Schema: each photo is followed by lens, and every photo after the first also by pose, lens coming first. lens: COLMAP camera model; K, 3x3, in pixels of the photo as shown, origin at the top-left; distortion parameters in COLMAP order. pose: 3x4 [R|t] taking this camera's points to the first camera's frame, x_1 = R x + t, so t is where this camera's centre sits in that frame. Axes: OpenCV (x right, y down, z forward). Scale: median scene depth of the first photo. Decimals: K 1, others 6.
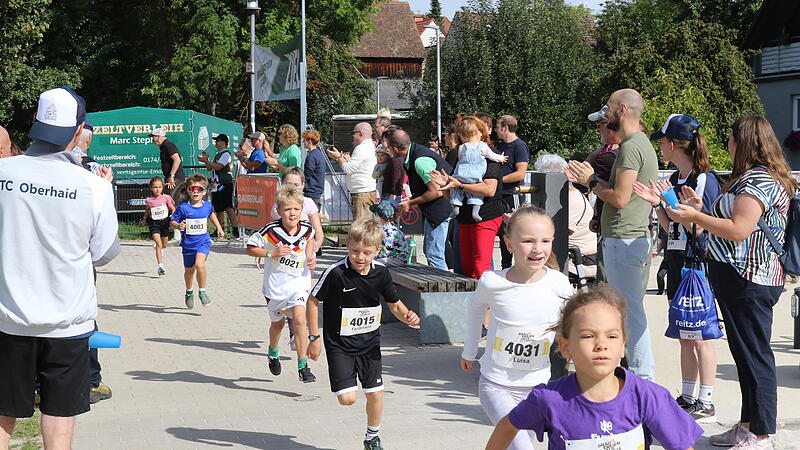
lens RADIAL K [[1756.7, 0, 400.0], [0, 1756.7, 224.4], [0, 0, 1]] dist [-0.034653, 0.000000]
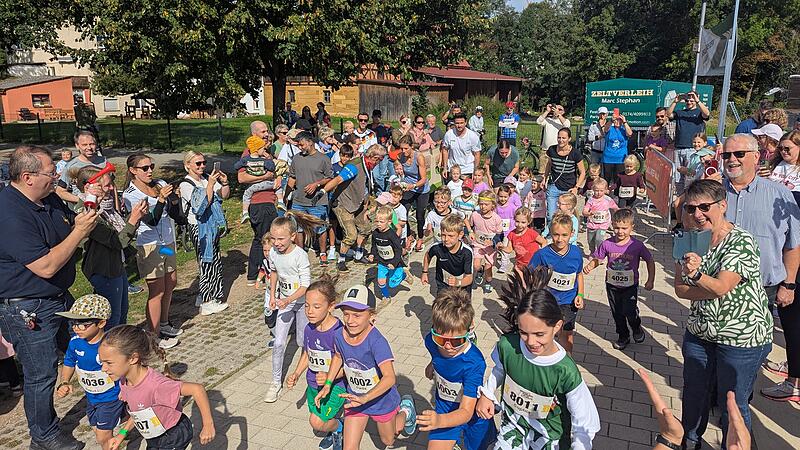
lens RADIAL K [[581.3, 0, 398.8], [0, 581.3, 224.8], [0, 0, 1]] dist [0.006829, 0.002874]
pose [[0.810248, 0.141957, -0.568636, -0.004173], [-0.030181, 0.979043, 0.201407, -0.038654], [0.585309, -0.146028, 0.797552, 0.474588]]
